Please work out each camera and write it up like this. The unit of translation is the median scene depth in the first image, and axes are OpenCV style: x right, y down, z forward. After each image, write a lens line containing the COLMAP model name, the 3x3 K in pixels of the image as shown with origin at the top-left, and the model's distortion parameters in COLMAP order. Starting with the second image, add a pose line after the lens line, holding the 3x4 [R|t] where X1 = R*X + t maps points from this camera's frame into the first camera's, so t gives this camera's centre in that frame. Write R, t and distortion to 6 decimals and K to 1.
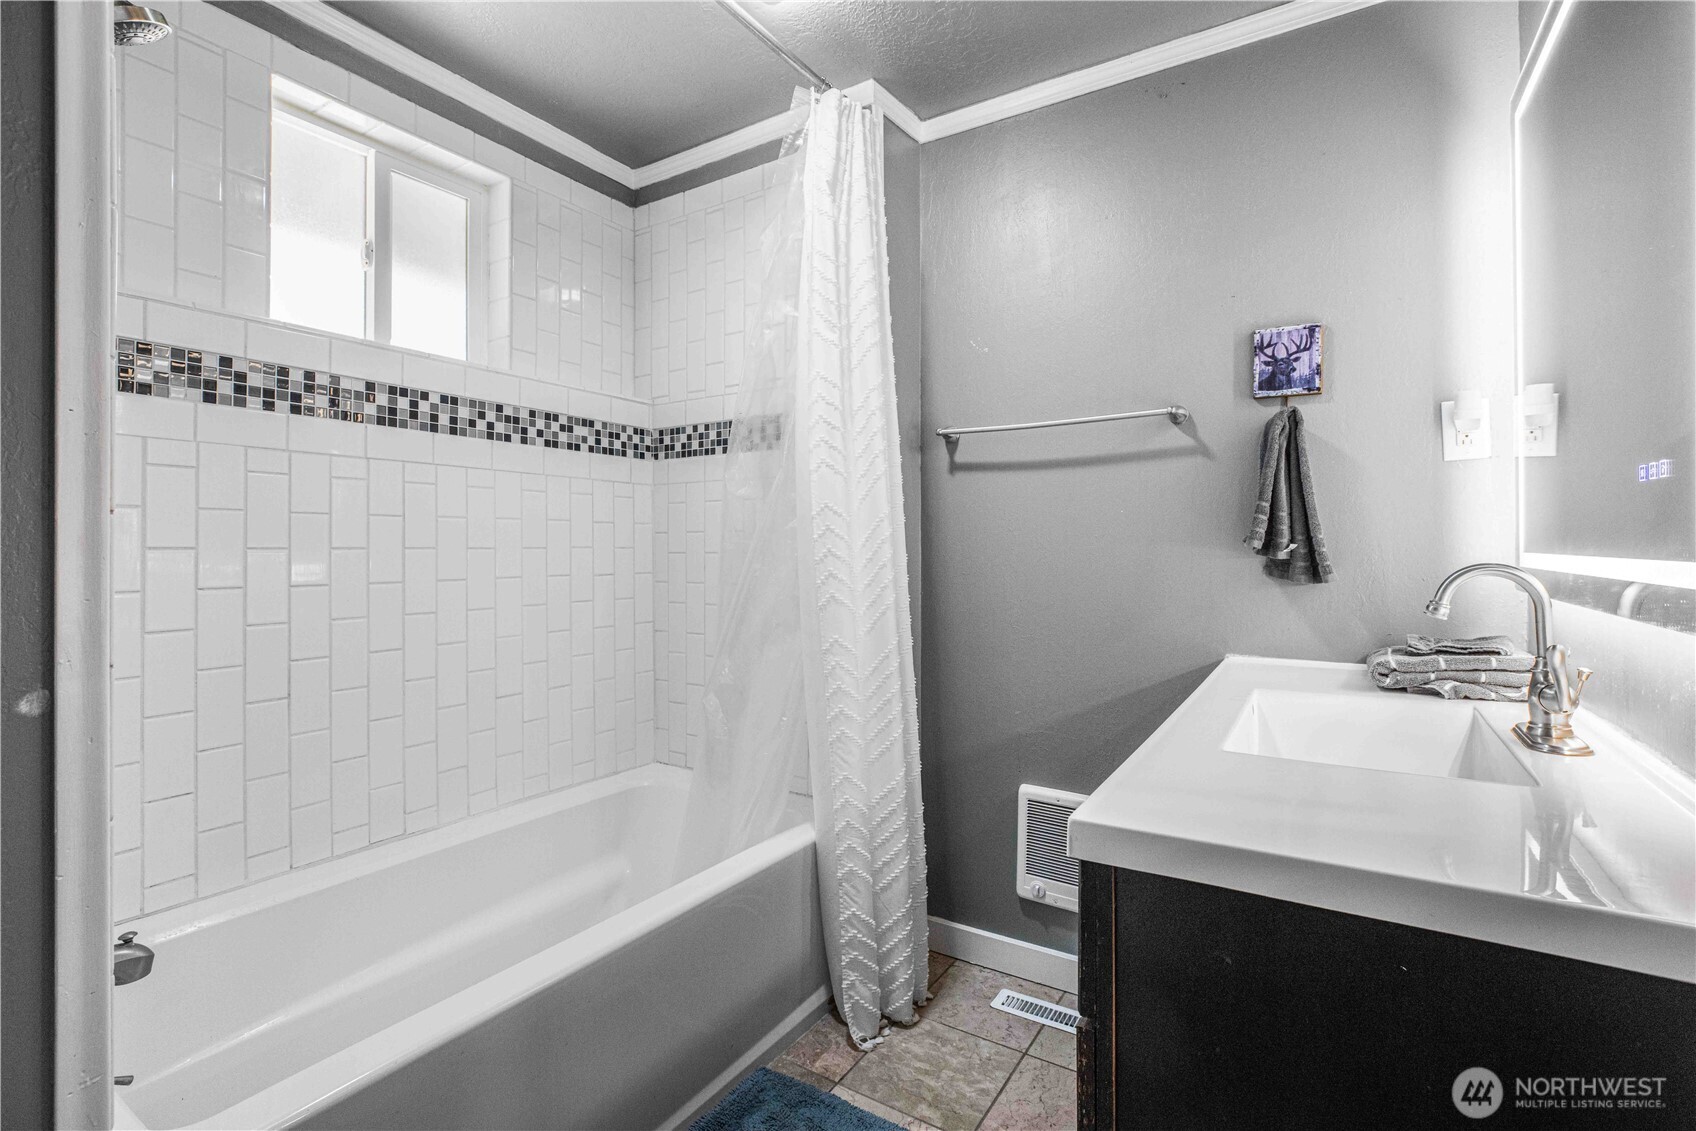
lens RADIAL K [[774.4, 0, 848.4], [0, 774.4, 550.5], [0, 0, 1]] dist [-0.027673, 0.002423]
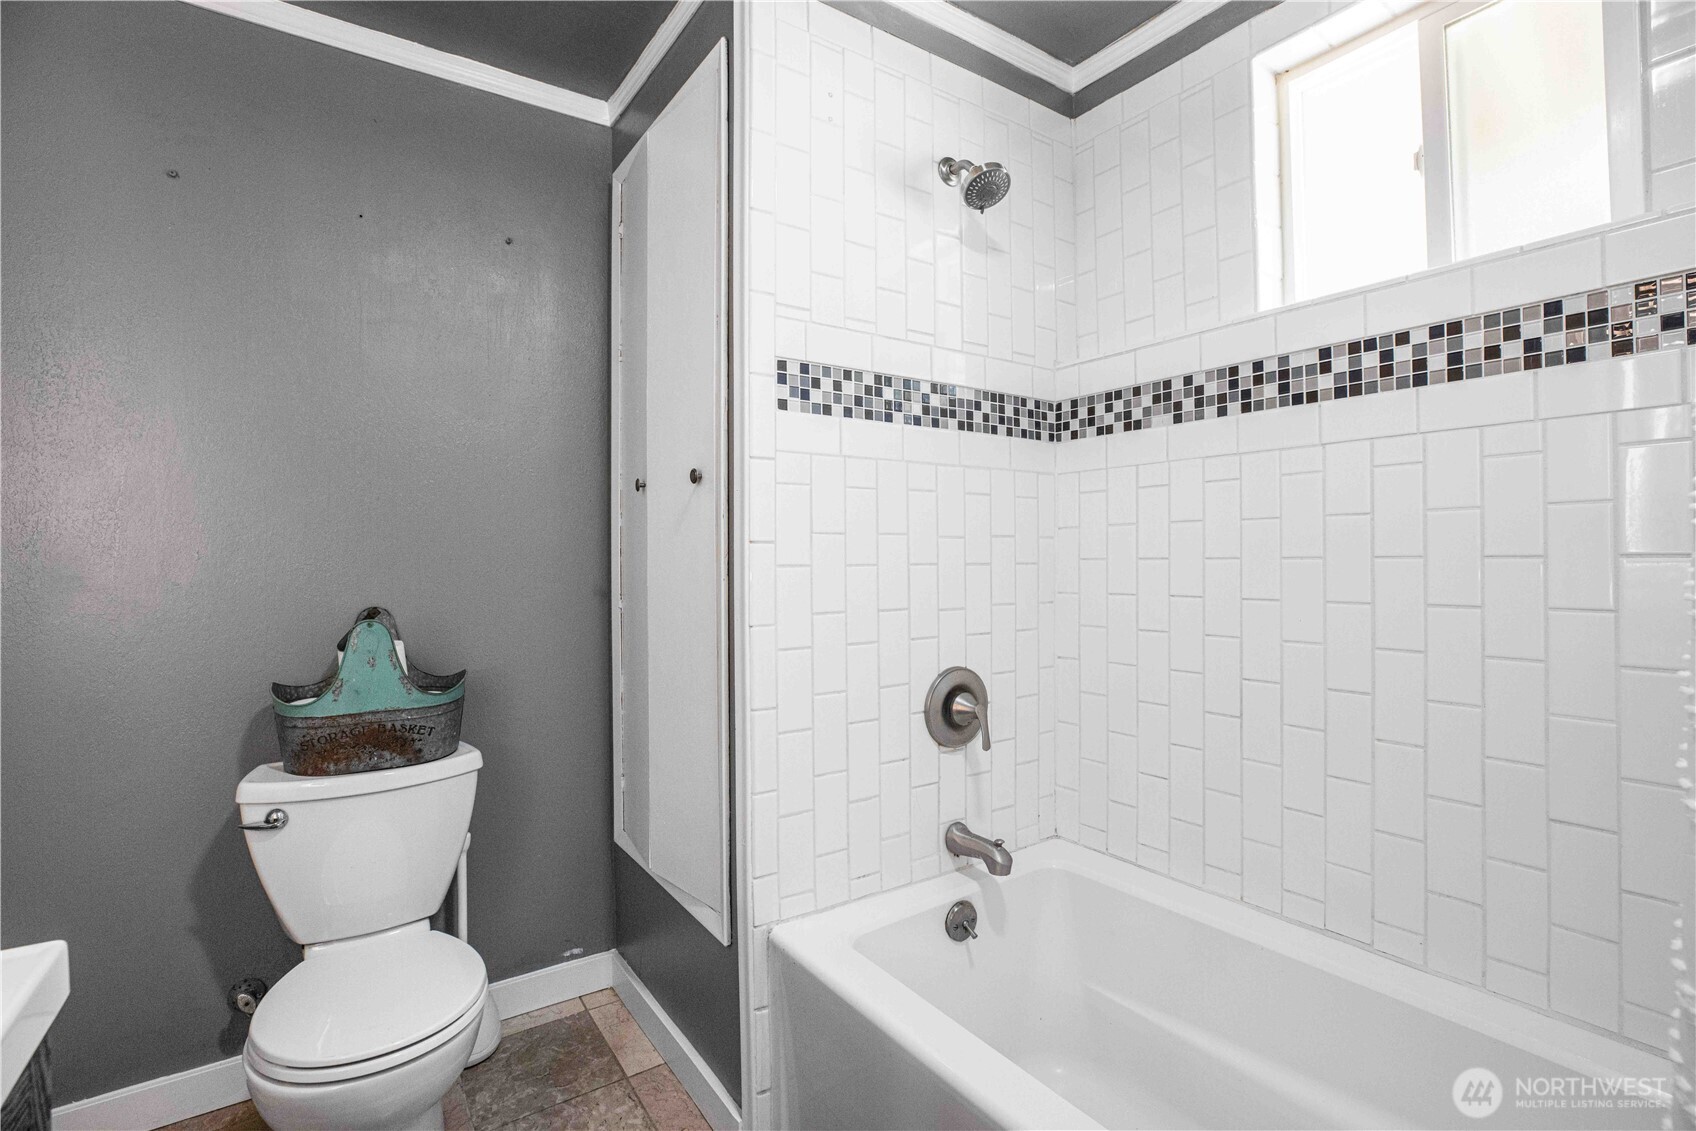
lens RADIAL K [[774.4, 0, 848.1], [0, 774.4, 567.5], [0, 0, 1]] dist [-0.027673, 0.002423]
pose [[-0.390725, 0.011051, -0.920441, 0.550812], [0.002183, 0.999936, 0.011079, -0.005073], [0.920505, 0.002320, -0.390725, 1.584698]]
